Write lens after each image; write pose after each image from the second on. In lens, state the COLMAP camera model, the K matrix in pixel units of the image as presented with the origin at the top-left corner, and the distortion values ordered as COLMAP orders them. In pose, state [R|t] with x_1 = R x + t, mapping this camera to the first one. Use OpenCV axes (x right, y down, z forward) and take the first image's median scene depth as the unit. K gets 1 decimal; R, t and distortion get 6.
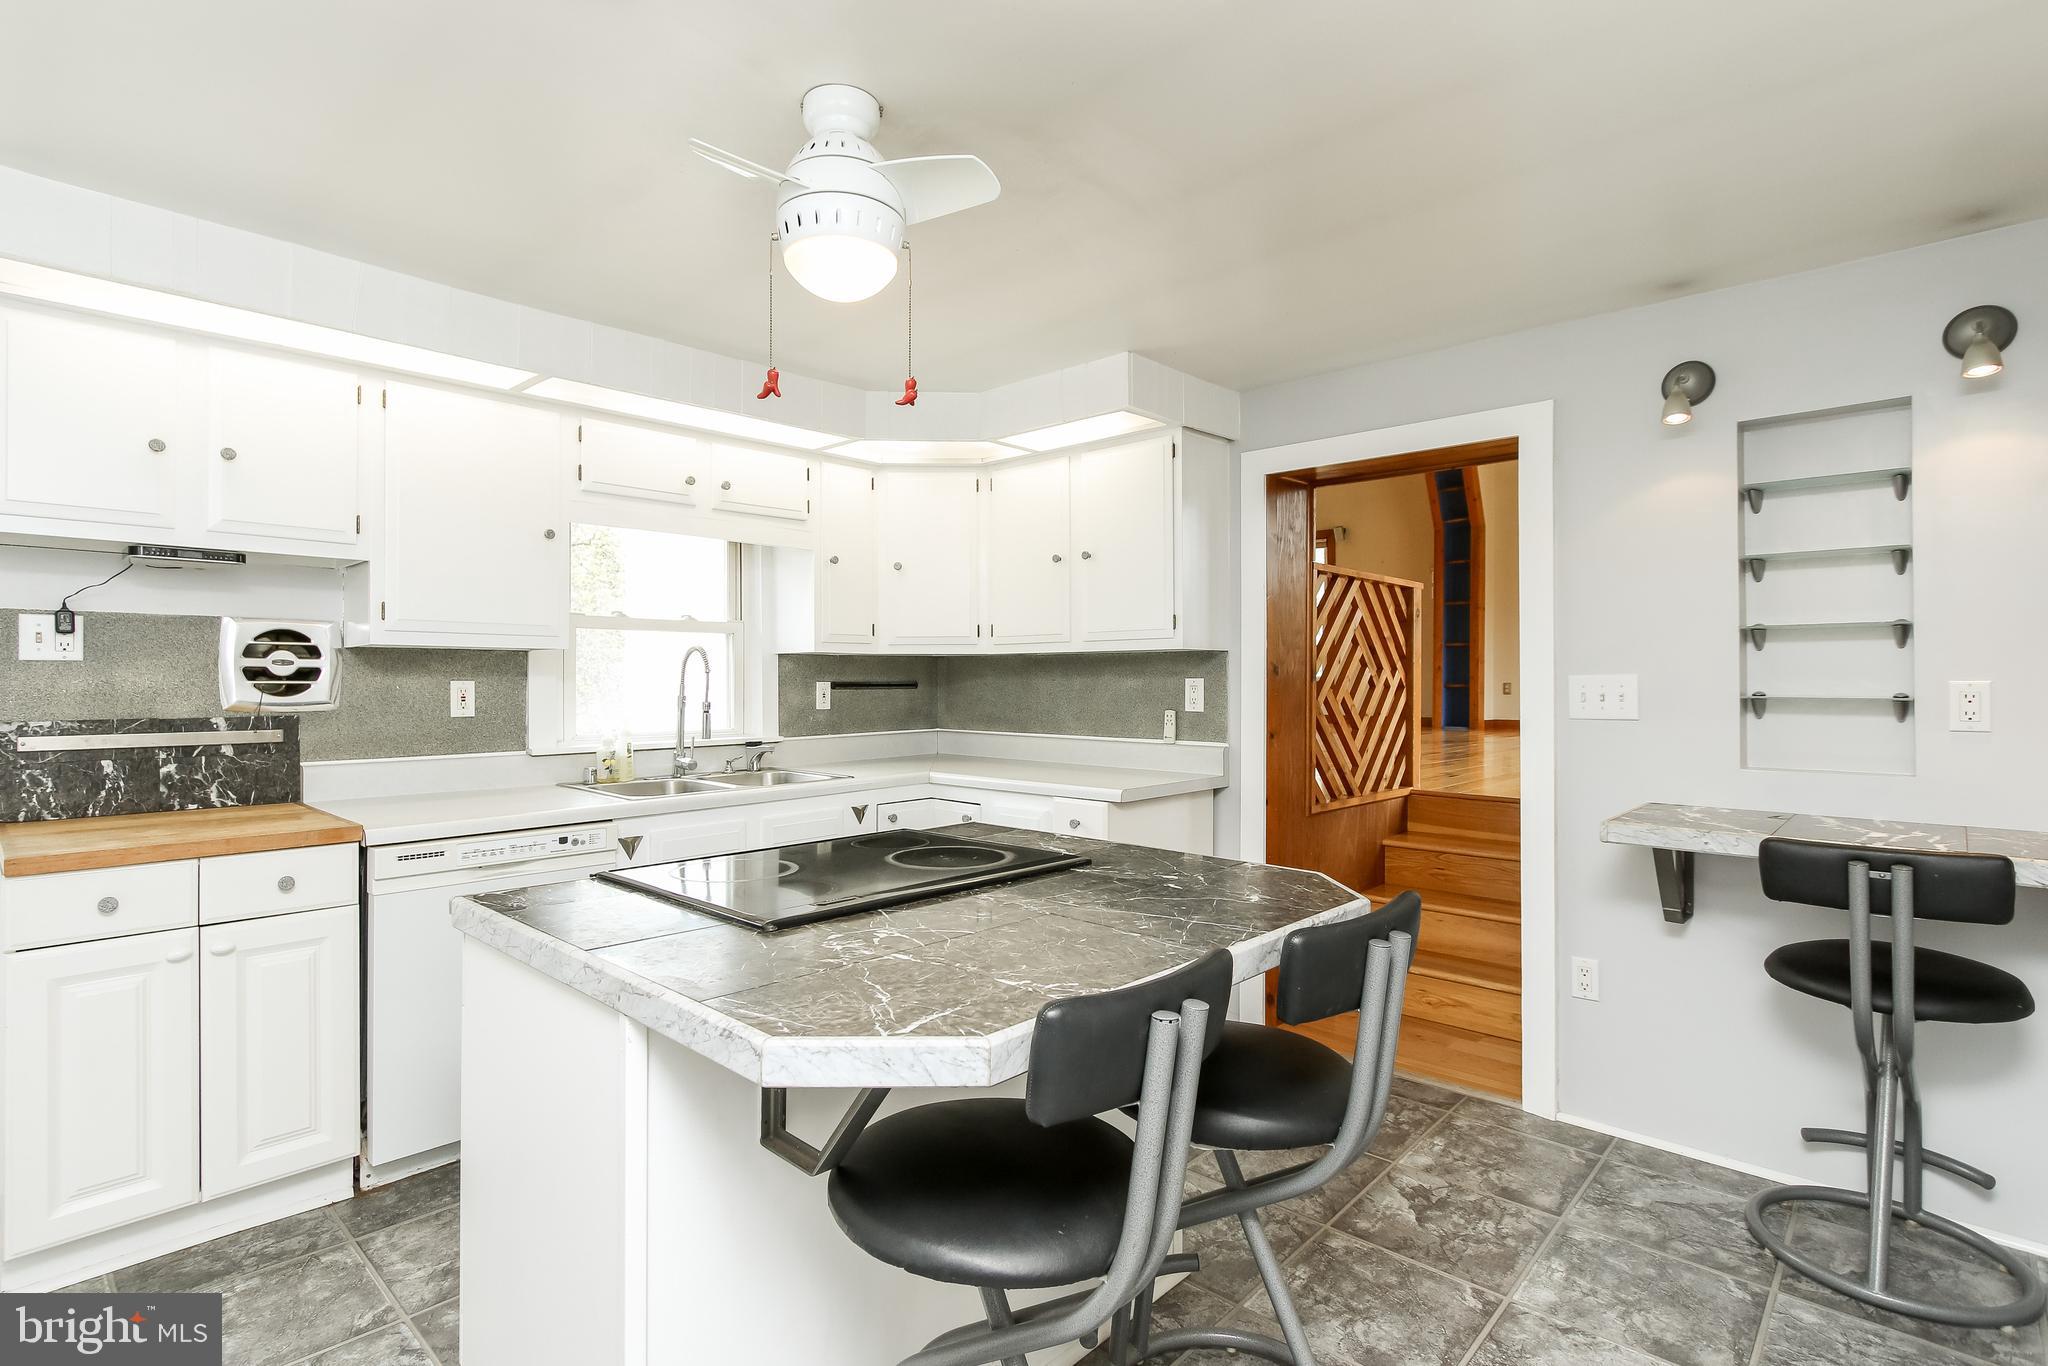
lens RADIAL K [[966.3, 0, 1032.6], [0, 966.3, 673.5], [0, 0, 1]] dist [-0.000359, 0.000332]
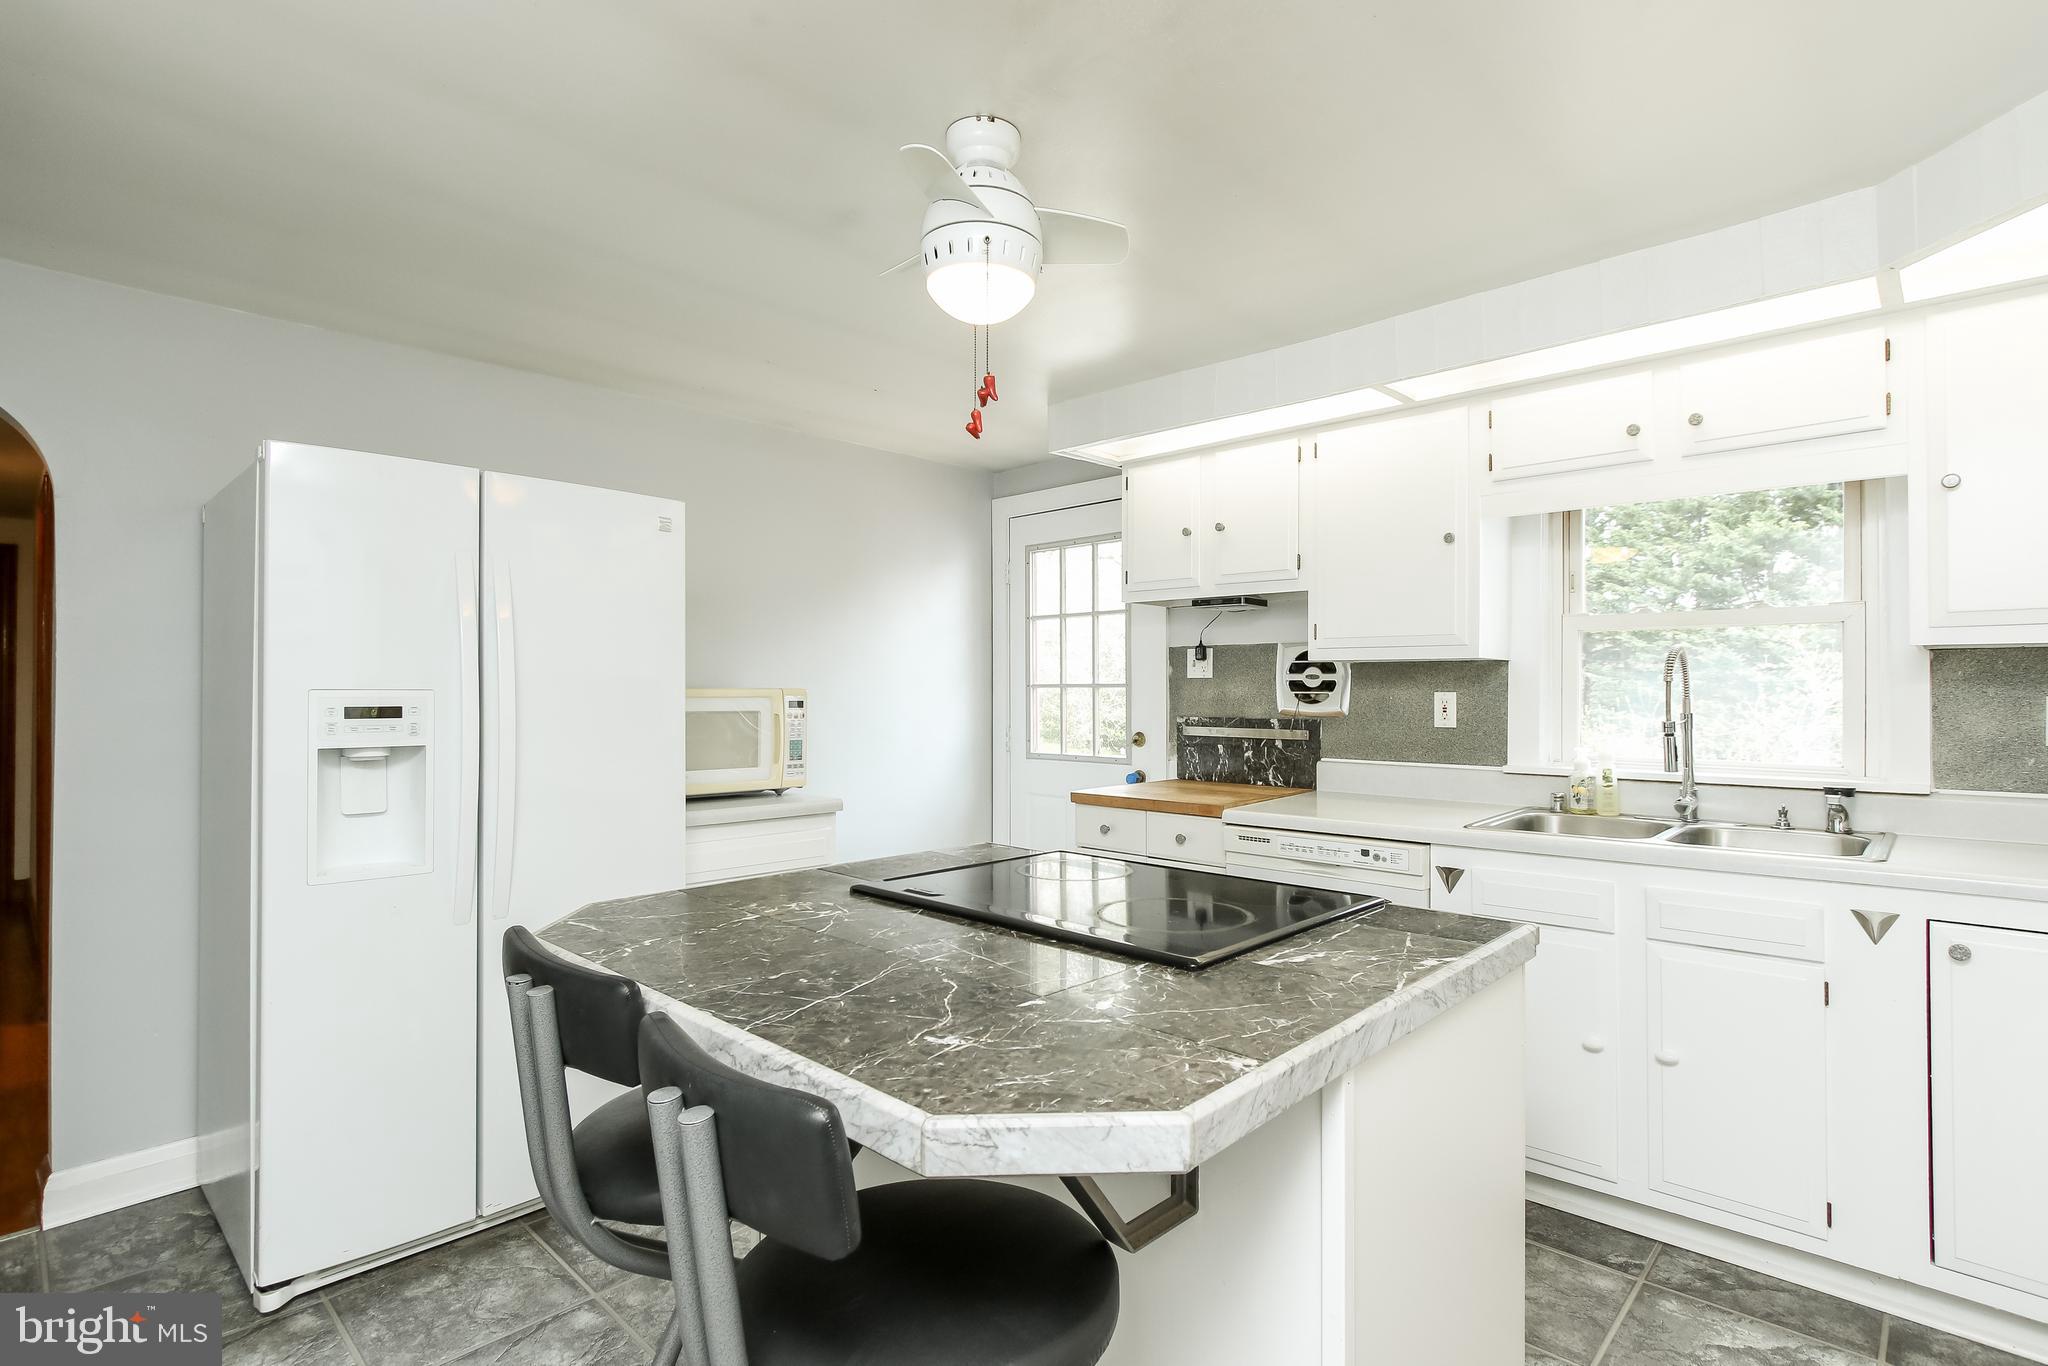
lens RADIAL K [[966.3, 0, 1033.7], [0, 966.3, 678.5], [0, 0, 1]] dist [-0.000359, 0.000332]
pose [[0.031860, -0.014712, -0.999384, 0.492501], [0.001349, 0.999891, -0.014676, 0.008925], [0.999491, -0.000881, 0.031877, 0.632464]]
